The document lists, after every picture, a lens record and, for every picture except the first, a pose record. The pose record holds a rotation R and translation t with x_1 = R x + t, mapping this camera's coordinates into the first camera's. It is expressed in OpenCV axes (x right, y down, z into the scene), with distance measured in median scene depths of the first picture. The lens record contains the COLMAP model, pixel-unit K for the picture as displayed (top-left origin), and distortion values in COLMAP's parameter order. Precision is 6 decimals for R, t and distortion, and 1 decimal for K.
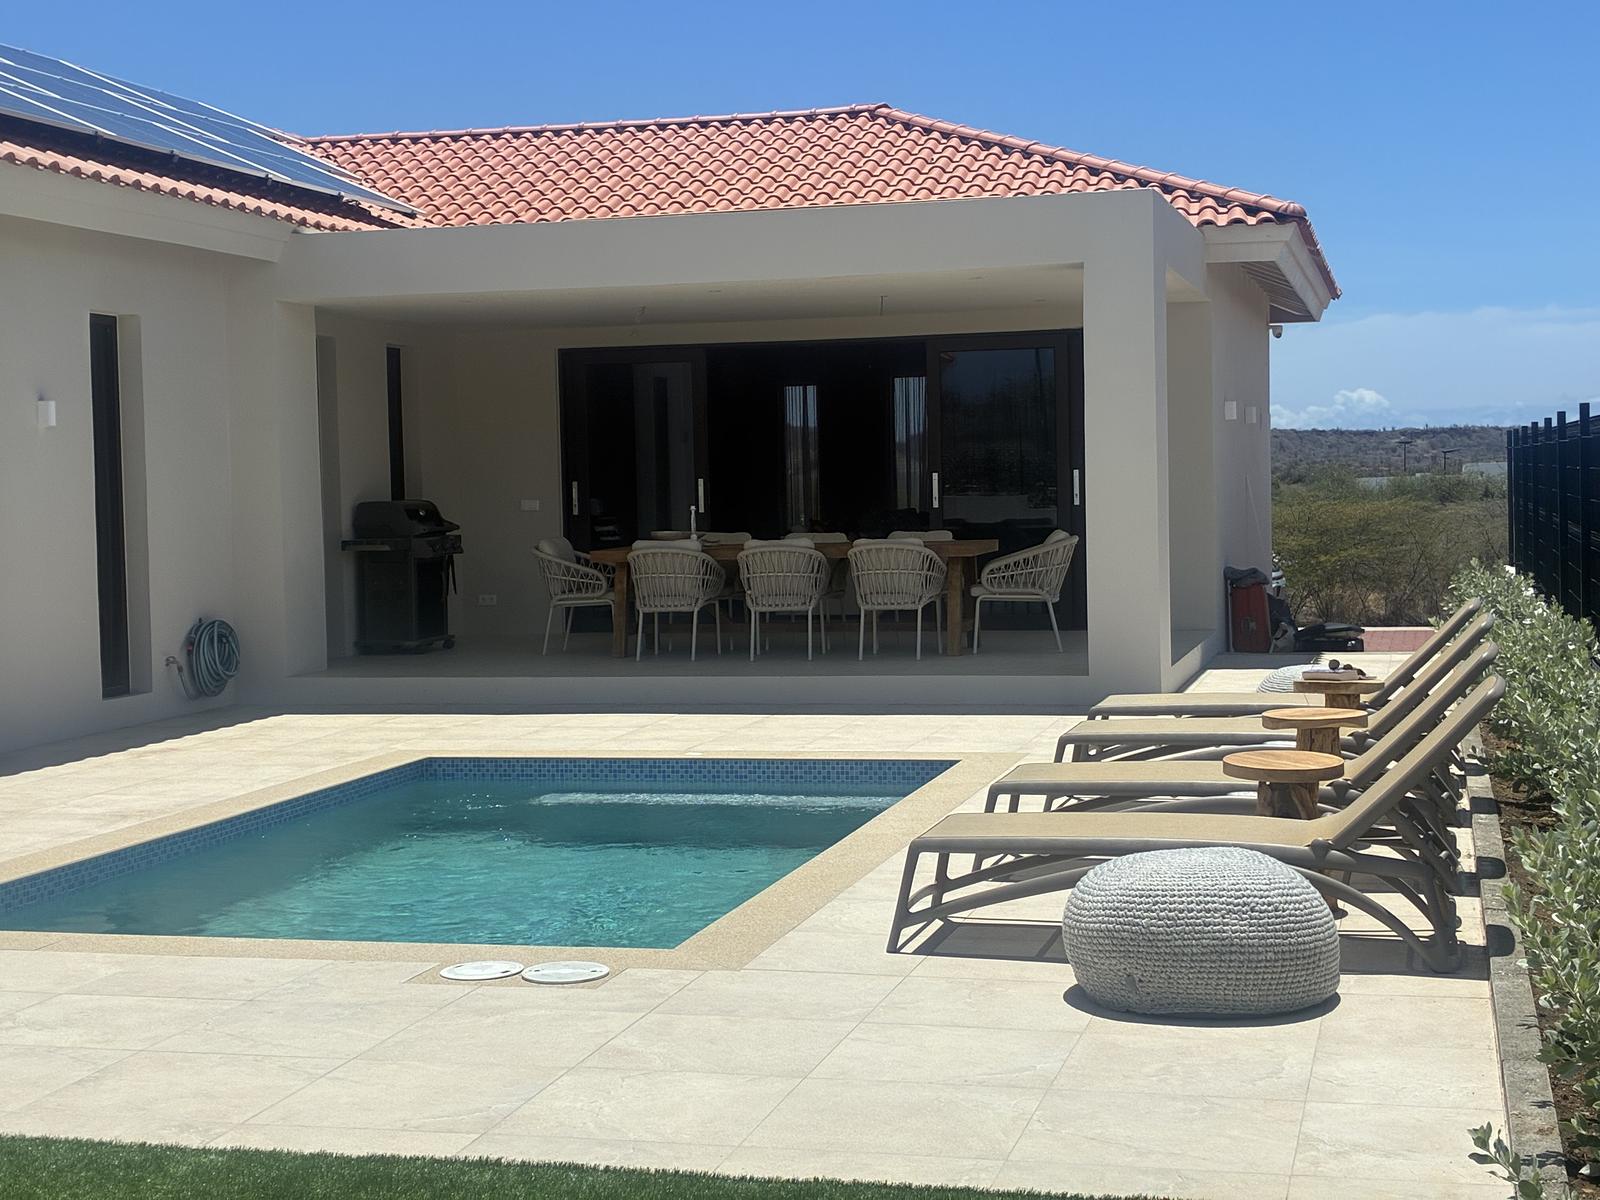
lens RADIAL K [[2413.9, 0, 800.0], [0, 2413.9, 600.0], [0, 0, 1]] dist [0.121838, -0.025023]
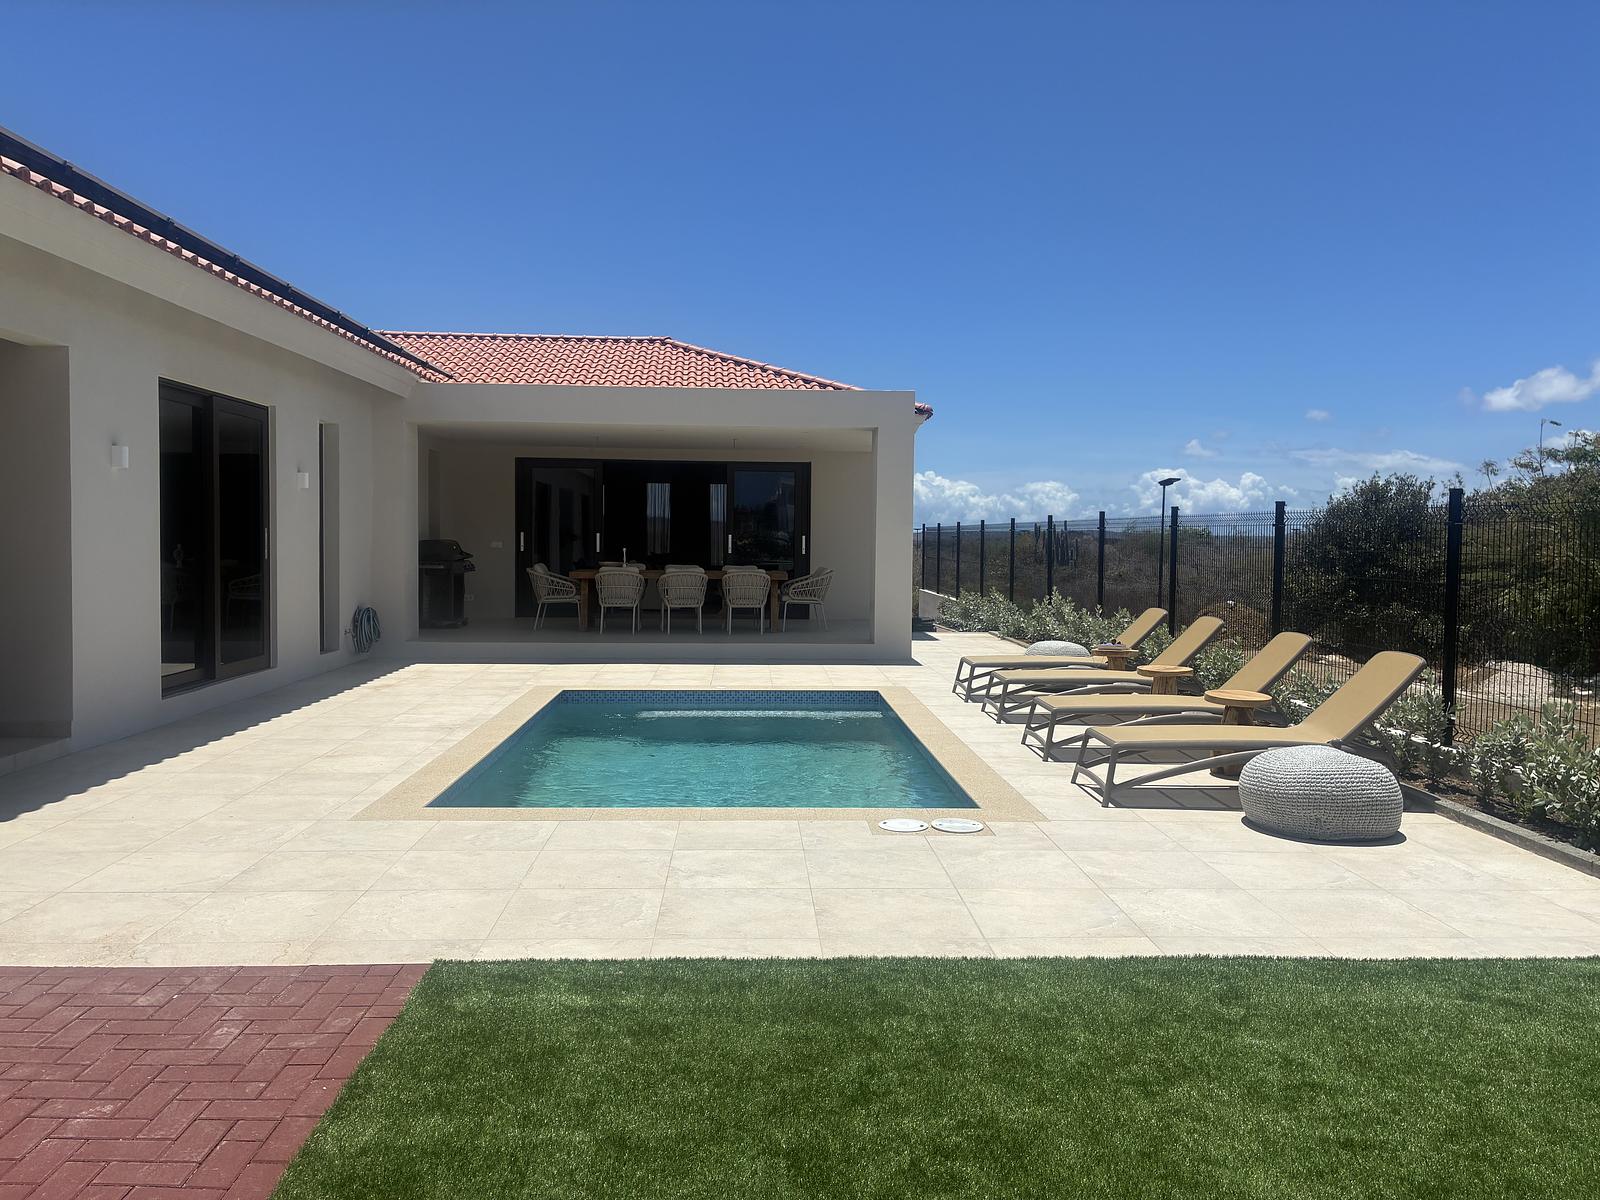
lens RADIAL K [[1212.4, 0, 803.3], [0, 1212.4, 584.6], [0, 0, 1]] dist [0.043547, -0.073273]
pose [[0.946218, 0.021809, 0.322794, -0.209567], [-0.016892, 0.999695, -0.018027, 0.002273], [-0.323089, 0.011604, 0.946297, 0.101424]]
